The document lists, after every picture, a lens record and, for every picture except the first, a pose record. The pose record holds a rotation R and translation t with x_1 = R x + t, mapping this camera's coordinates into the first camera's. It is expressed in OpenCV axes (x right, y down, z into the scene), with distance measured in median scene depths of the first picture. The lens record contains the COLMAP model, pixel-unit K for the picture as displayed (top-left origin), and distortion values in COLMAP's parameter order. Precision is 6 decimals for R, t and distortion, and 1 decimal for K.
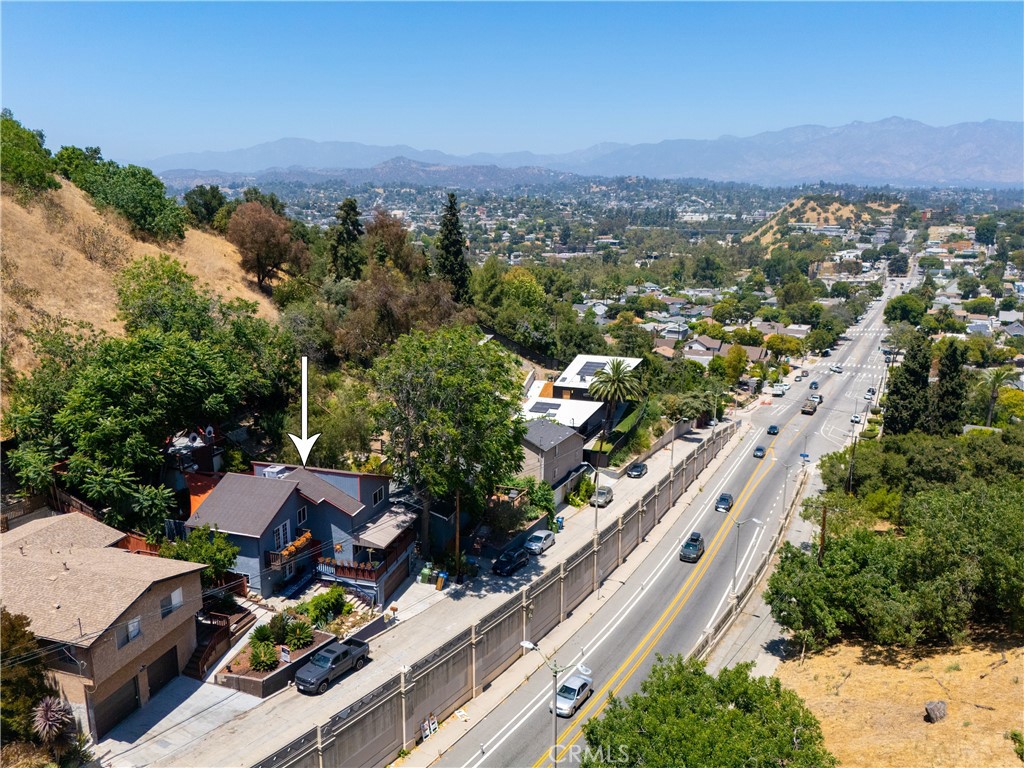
lens RADIAL K [[746.0, 0, 518.8], [0, 746.0, 383.5], [0, 0, 1]] dist [0.069947, -0.071511]
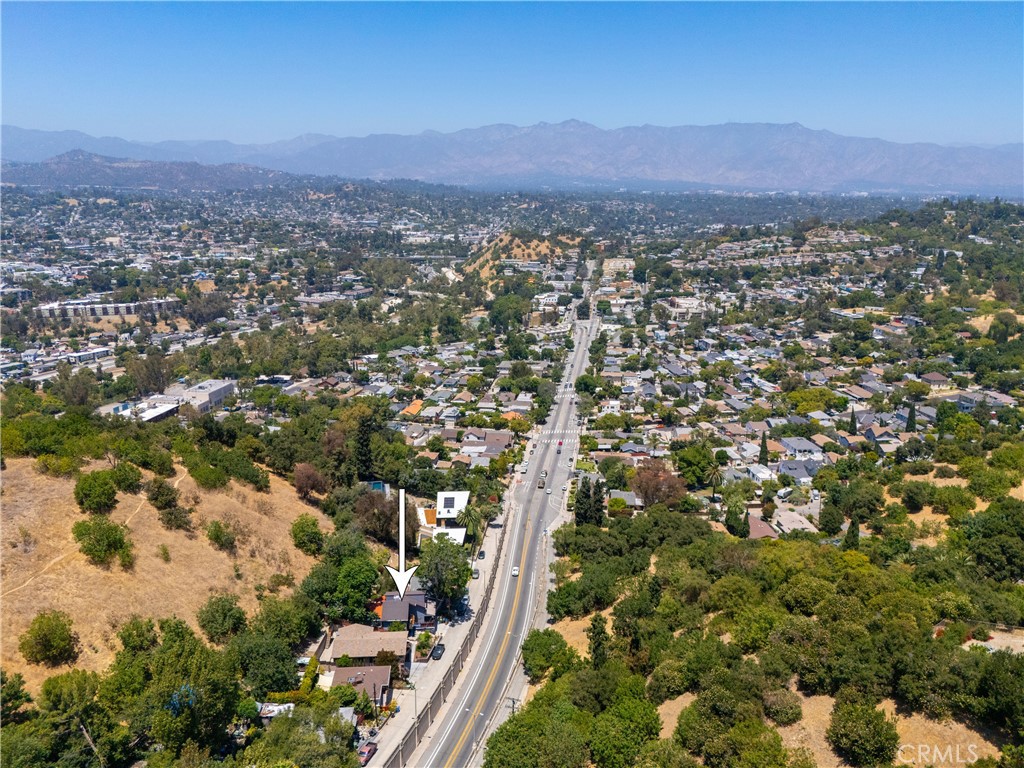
lens RADIAL K [[746.0, 0, 518.8], [0, 746.0, 383.5], [0, 0, 1]] dist [0.069947, -0.071511]
pose [[0.931797, -0.090157, 0.351604, -0.051956], [0.083872, 0.995927, 0.033099, -0.049655], [-0.353156, -0.001352, 0.935563, -0.125249]]
